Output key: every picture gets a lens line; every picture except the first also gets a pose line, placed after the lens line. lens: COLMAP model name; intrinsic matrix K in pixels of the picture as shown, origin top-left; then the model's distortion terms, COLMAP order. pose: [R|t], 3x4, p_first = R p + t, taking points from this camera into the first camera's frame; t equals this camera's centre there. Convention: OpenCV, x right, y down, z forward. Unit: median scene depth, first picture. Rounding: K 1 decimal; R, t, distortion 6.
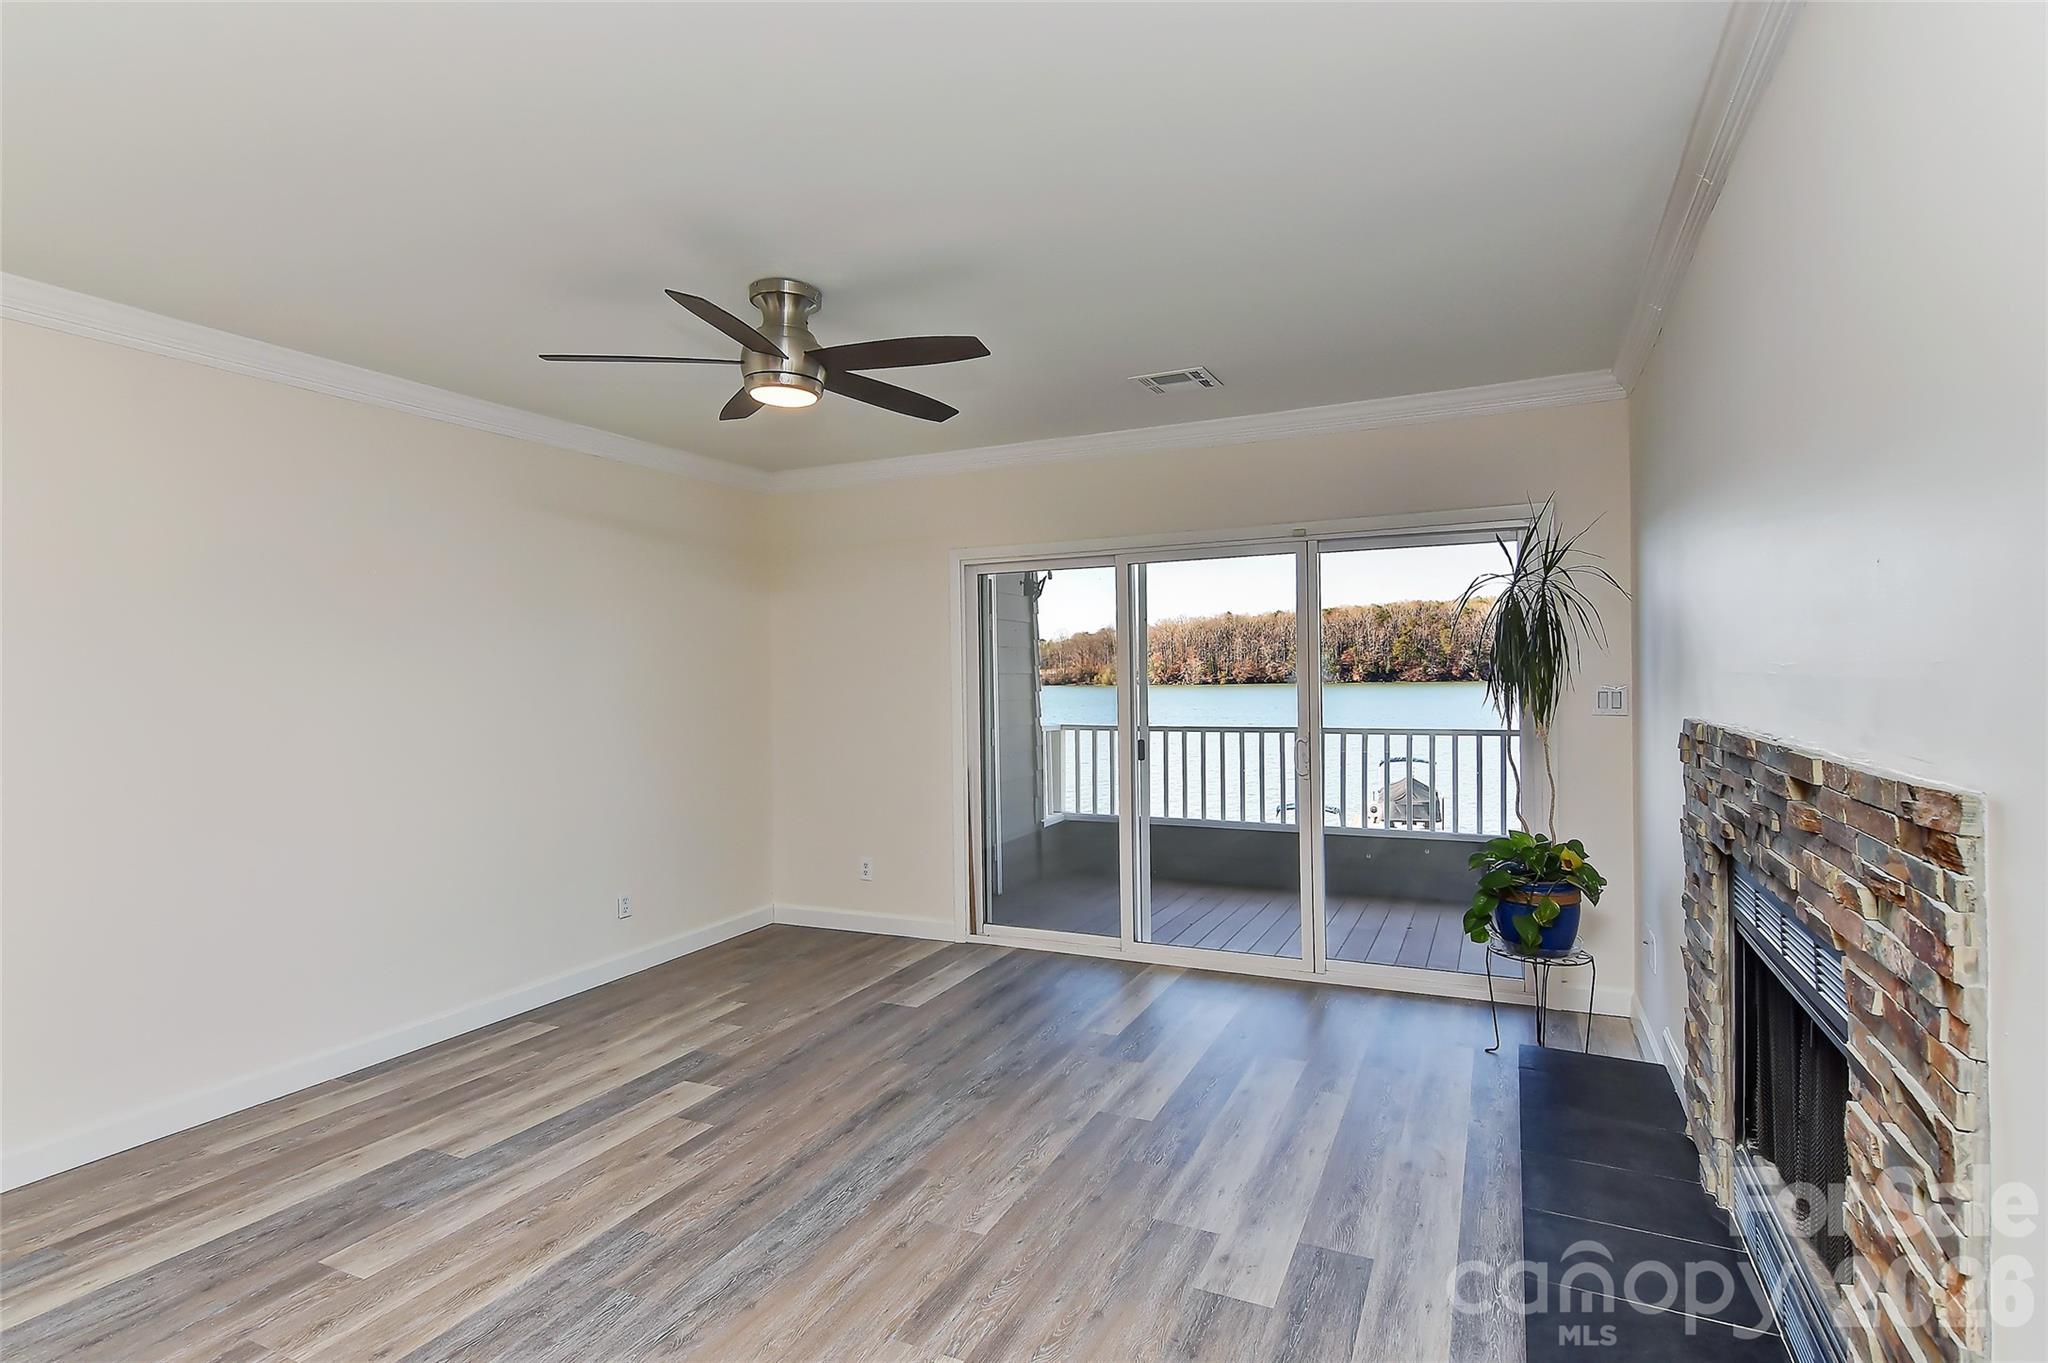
lens RADIAL K [[1027.8, 0, 1009.1], [0, 1027.8, 674.0], [0, 0, 1]] dist [0.002875, 0.000020]
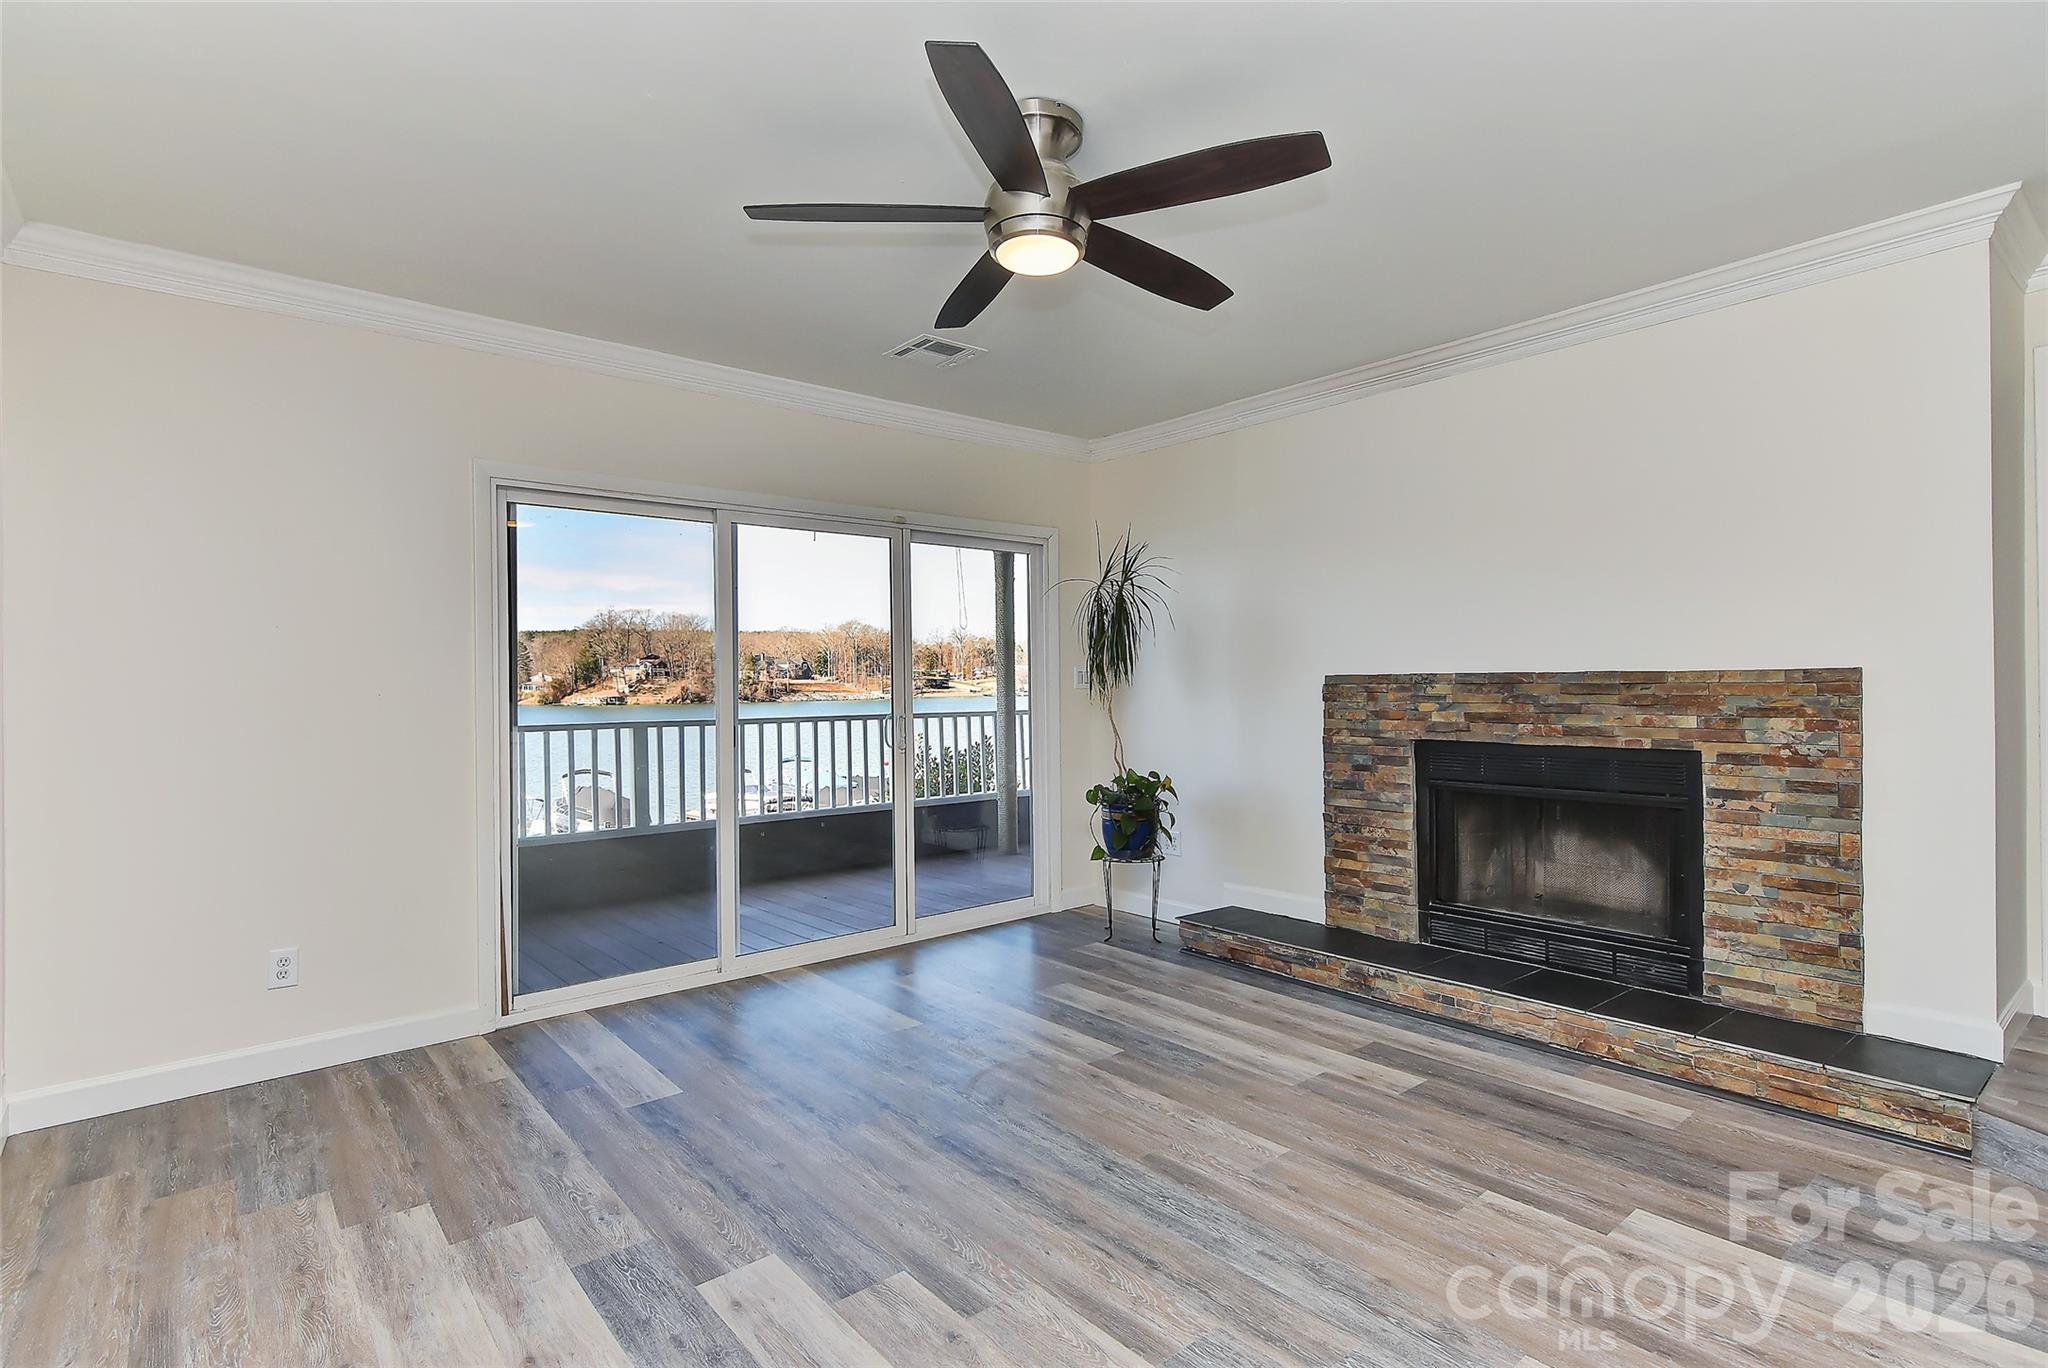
lens RADIAL K [[994.8, 0, 1024.0], [0, 994.8, 684.0], [0, 0, 1]] dist [-0.000252, -0.000465]
pose [[0.408776, 0.013150, 0.912540, -0.810051], [0.004343, 0.999857, -0.016354, 0.062643], [-0.912624, 0.010649, 0.408661, 0.624726]]
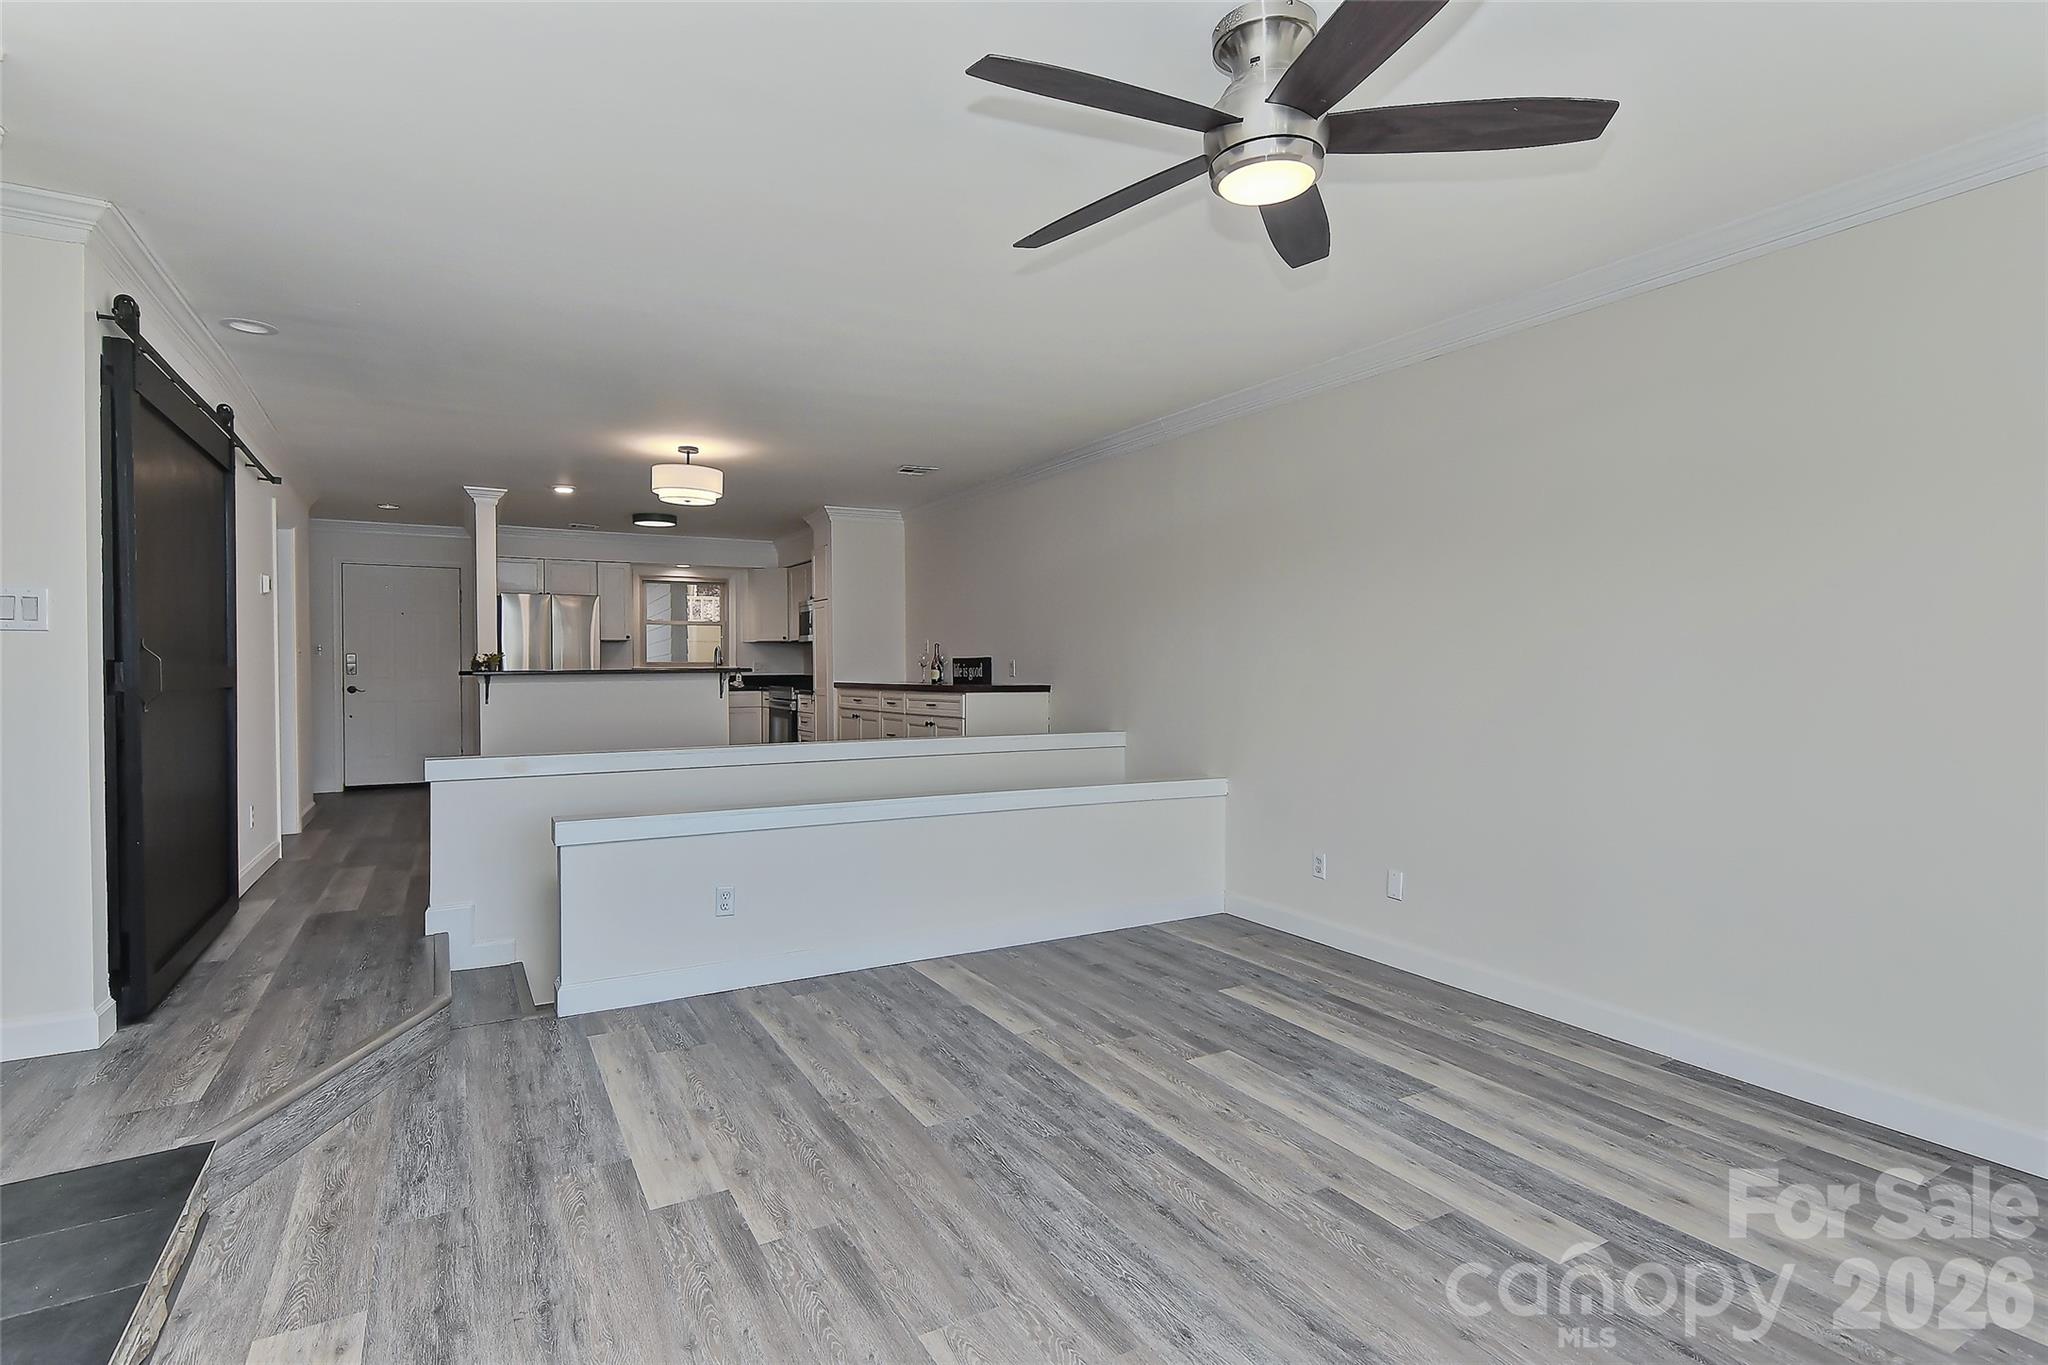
lens RADIAL K [[994.8, 0, 1024.0], [0, 994.8, 682.5], [0, 0, 1]] dist [-0.000252, -0.000465]
pose [[-0.562853, 0.030623, -0.825989, 0.385634], [0.011555, 0.999507, 0.029182, 0.041426], [0.826476, 0.006881, -0.562930, 1.104871]]
